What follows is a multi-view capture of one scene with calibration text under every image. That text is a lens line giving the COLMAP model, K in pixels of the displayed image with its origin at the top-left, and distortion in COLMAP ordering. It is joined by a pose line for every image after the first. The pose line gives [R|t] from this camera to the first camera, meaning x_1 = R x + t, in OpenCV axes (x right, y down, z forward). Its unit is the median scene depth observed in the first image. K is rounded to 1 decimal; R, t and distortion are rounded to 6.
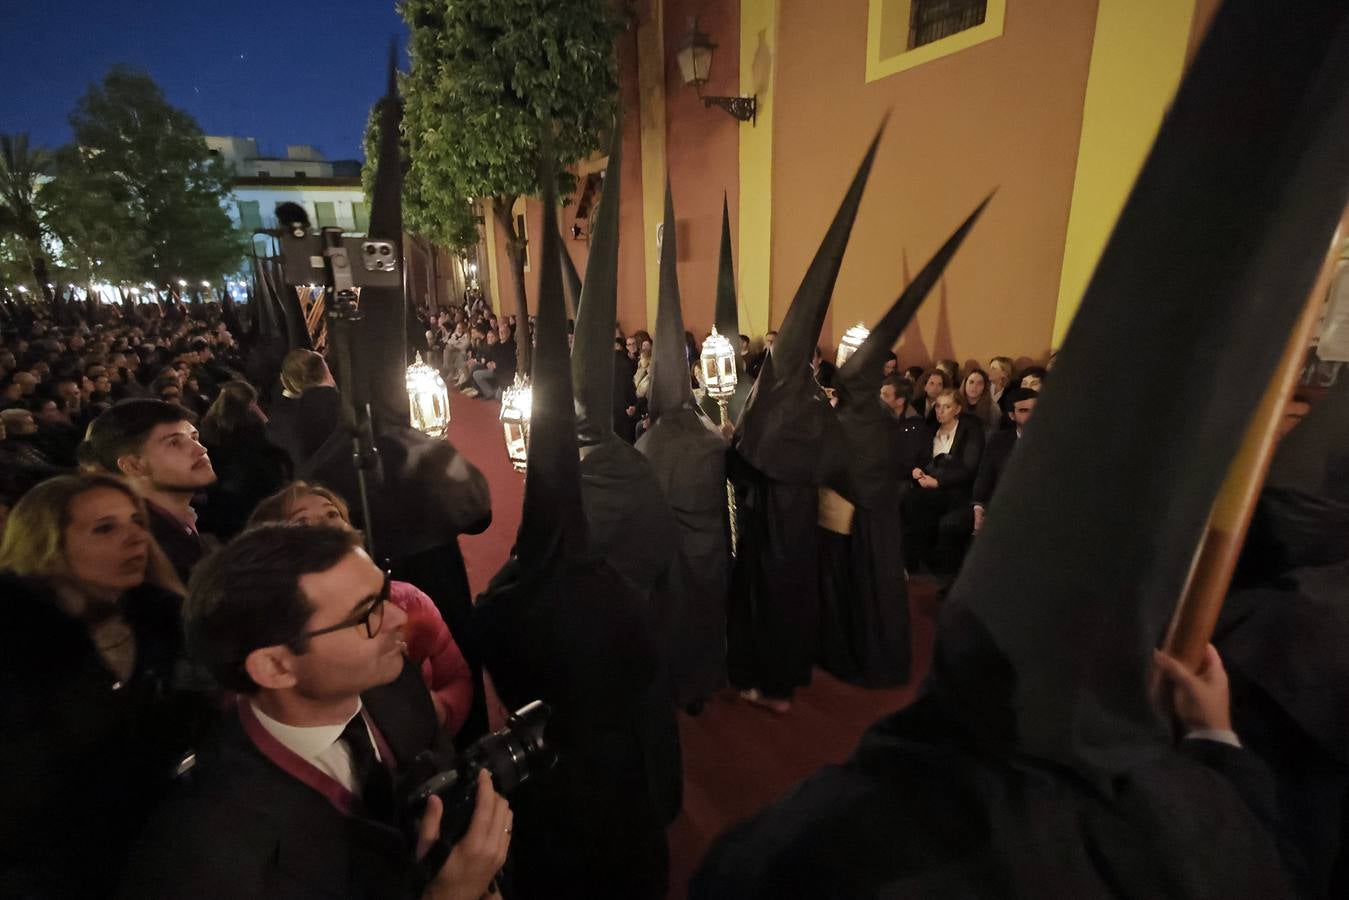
lens RADIAL K [[616.0, 0, 674.5], [0, 616.0, 450.0], [0, 0, 1]] dist [-0.000880, -0.000089]
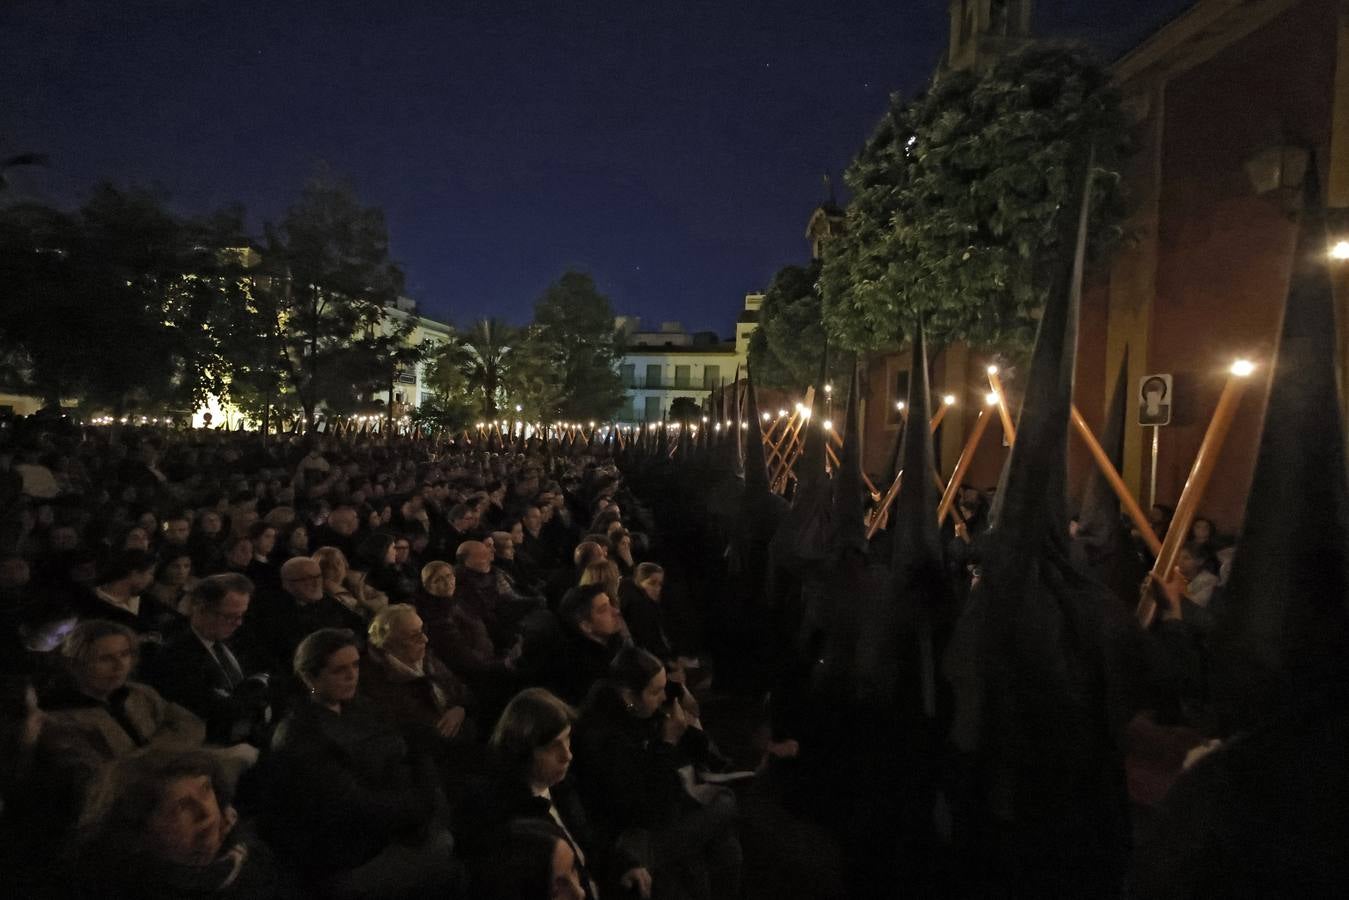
lens RADIAL K [[616.0, 0, 674.5], [0, 616.0, 450.0], [0, 0, 1]] dist [-0.000880, -0.000089]
pose [[0.888281, 0.064393, -0.454764, -0.231294], [-0.175307, 0.962697, -0.206110, -0.023119], [0.424528, 0.262807, 0.866434, 0.130598]]
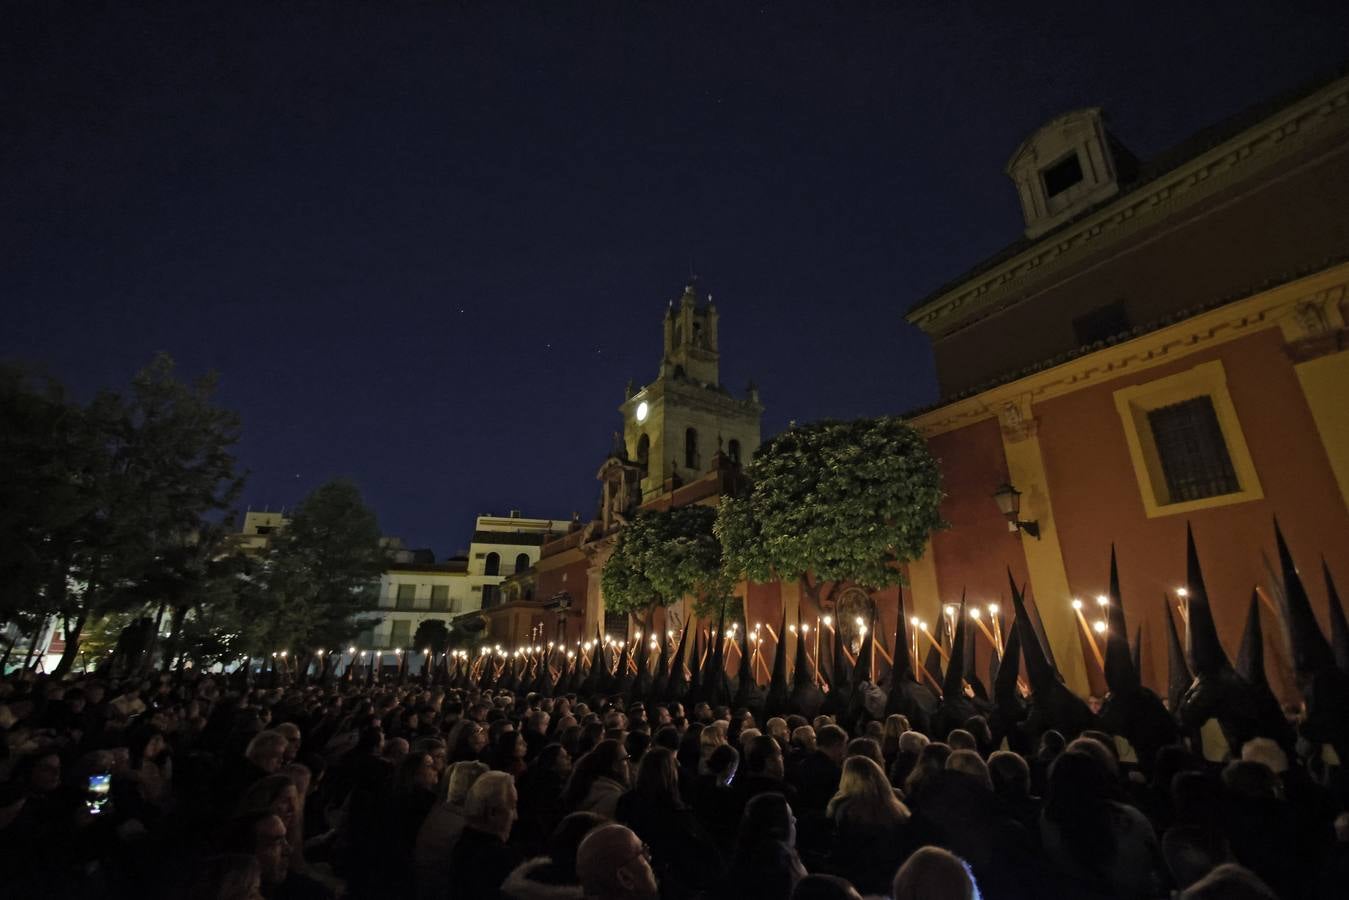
lens RADIAL K [[616.0, 0, 674.5], [0, 616.0, 450.0], [0, 0, 1]] dist [-0.000880, -0.000089]
pose [[0.999248, 0.029304, 0.025394, -0.765243], [-0.009438, 0.819001, -0.573715, 0.133956], [-0.037610, 0.573044, 0.818661, -0.265703]]
